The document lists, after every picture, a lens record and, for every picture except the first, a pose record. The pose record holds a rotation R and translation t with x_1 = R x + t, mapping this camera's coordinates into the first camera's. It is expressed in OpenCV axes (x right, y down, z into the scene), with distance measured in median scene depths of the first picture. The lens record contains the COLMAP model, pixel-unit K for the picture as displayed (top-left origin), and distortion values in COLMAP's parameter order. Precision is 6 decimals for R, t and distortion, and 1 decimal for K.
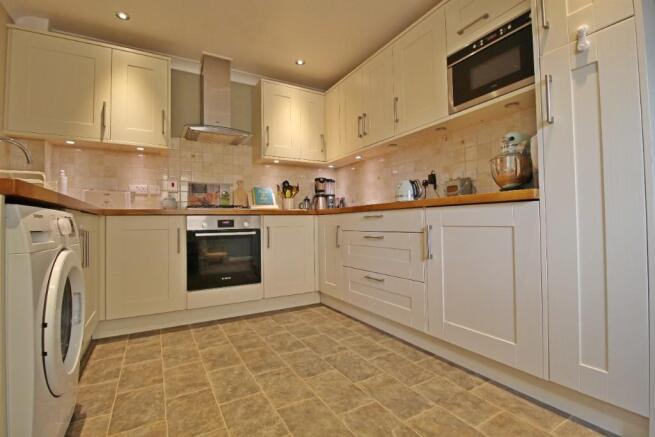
lens RADIAL K [[307.5, 0, 324.9], [0, 307.5, 214.0], [0, 0, 1]] dist [0.001796, 0.000050]
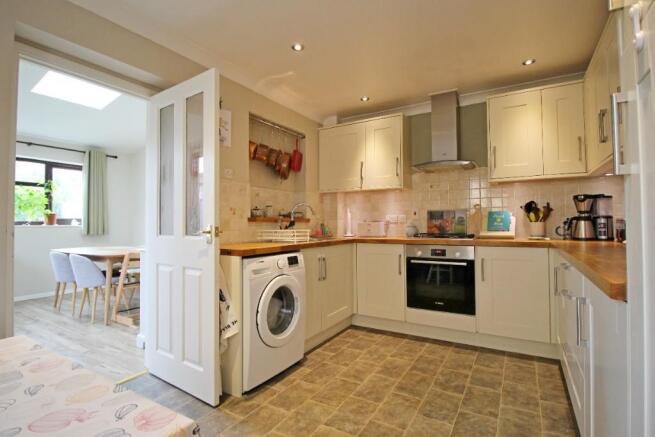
lens RADIAL K [[321.2, 0, 324.0], [0, 321.2, 216.3], [0, 0, 1]] dist [-0.001558, -0.000813]
pose [[0.493201, -0.009251, -0.869866, 0.482267], [0.026942, 0.999626, 0.004644, -0.117769], [0.869498, -0.025727, 0.493266, 0.100241]]
